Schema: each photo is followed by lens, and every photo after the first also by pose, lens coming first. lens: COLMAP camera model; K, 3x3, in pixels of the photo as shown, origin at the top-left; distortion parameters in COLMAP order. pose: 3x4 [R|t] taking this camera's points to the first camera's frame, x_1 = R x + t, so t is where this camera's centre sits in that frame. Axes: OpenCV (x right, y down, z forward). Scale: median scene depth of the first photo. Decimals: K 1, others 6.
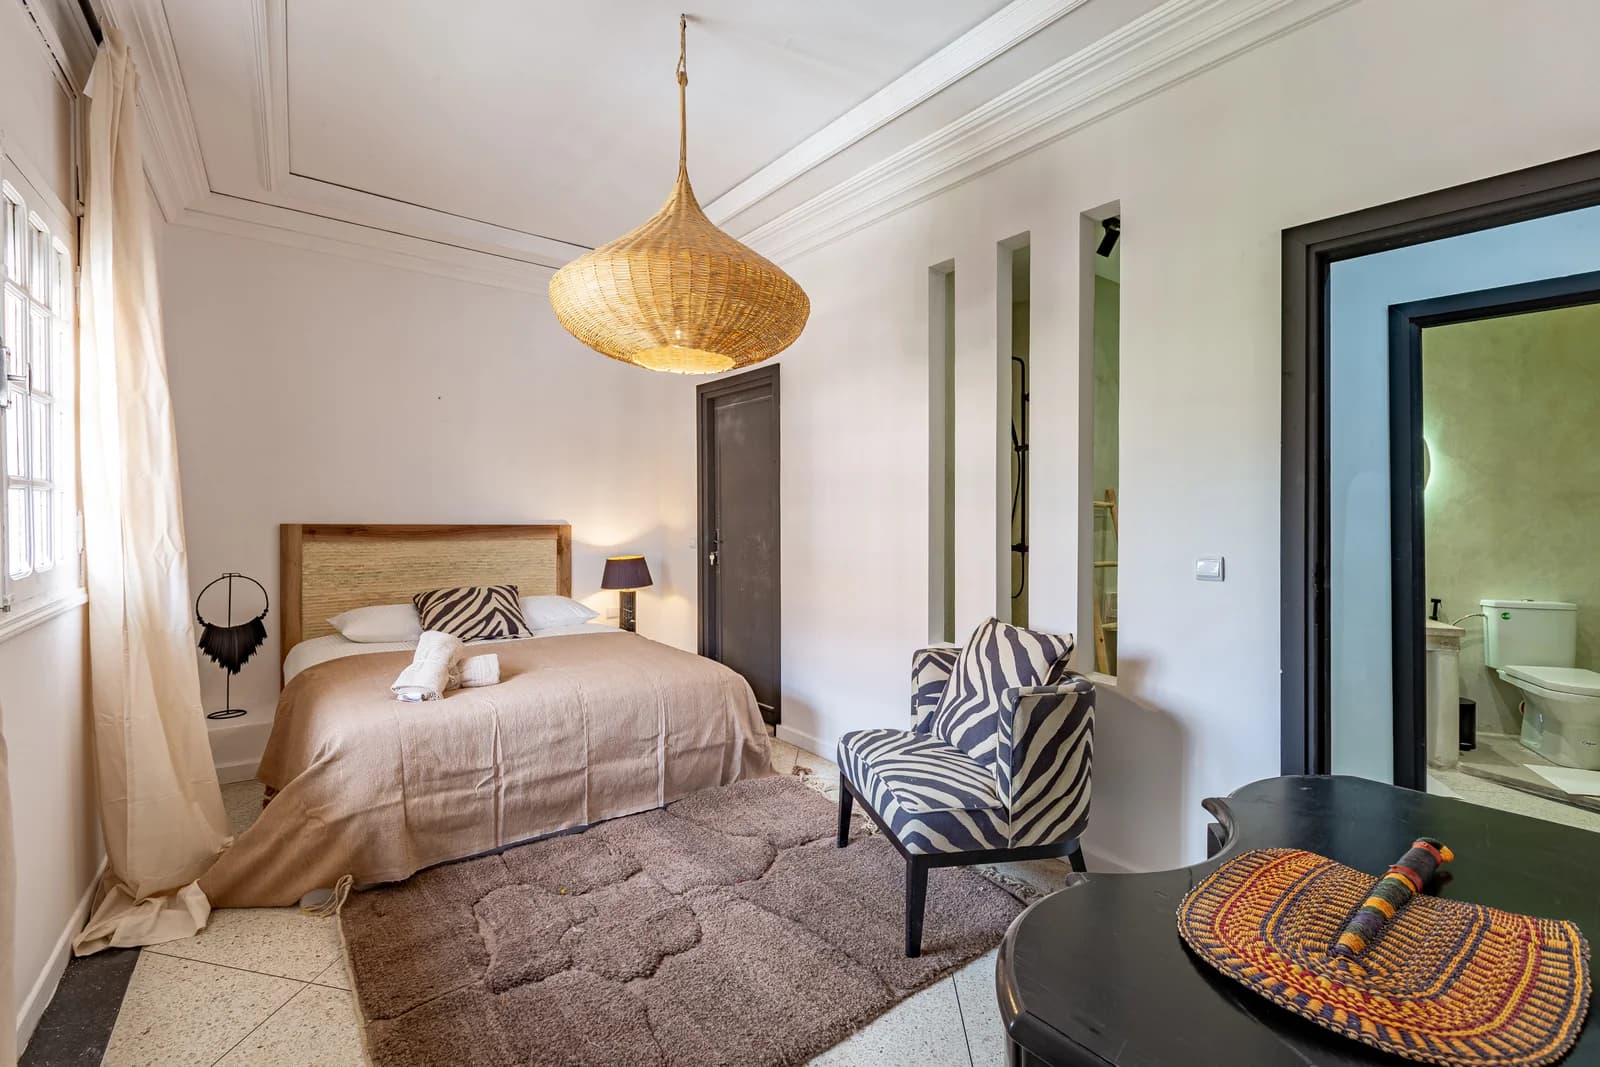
lens RADIAL K [[731.0, 0, 807.8], [0, 731.0, 534.7], [0, 0, 1]] dist [0.002576, 0.000923]
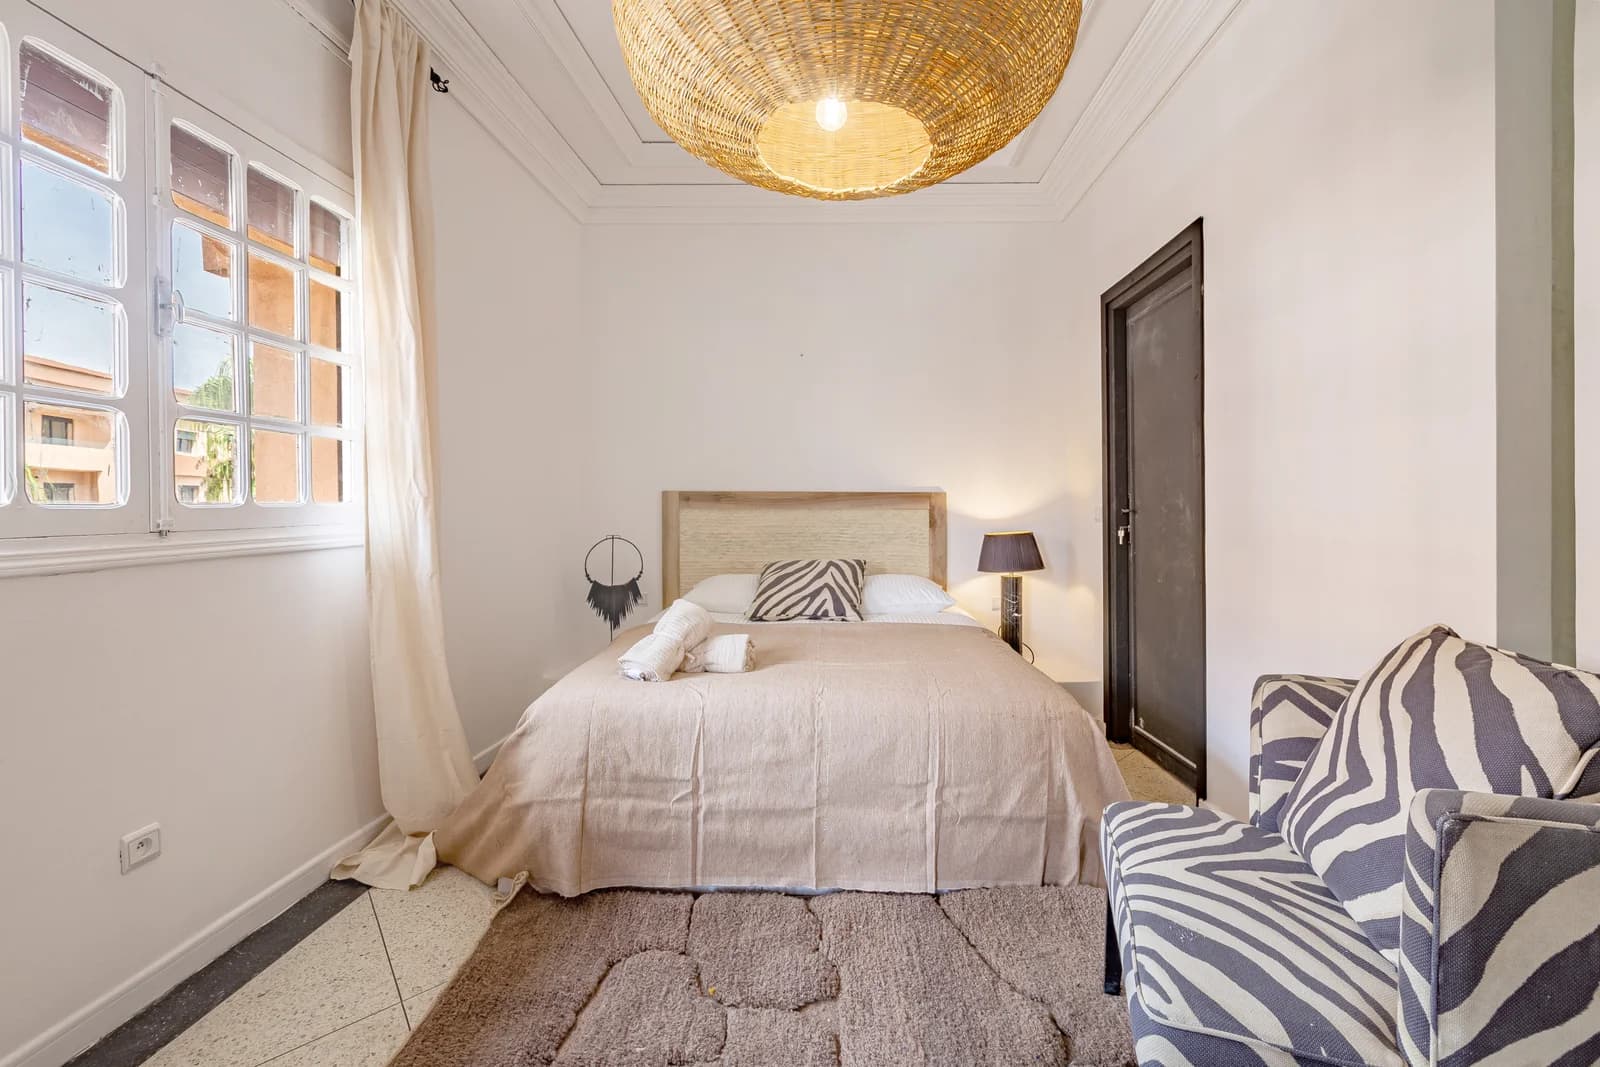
lens RADIAL K [[731.0, 0, 805.3], [0, 731.0, 518.9], [0, 0, 1]] dist [0.002576, 0.000923]
pose [[0.769443, 0.001588, -0.638713, 0.135749], [-0.010601, 0.999891, -0.010284, 0.043605], [0.638627, 0.014684, 0.769376, 0.423716]]
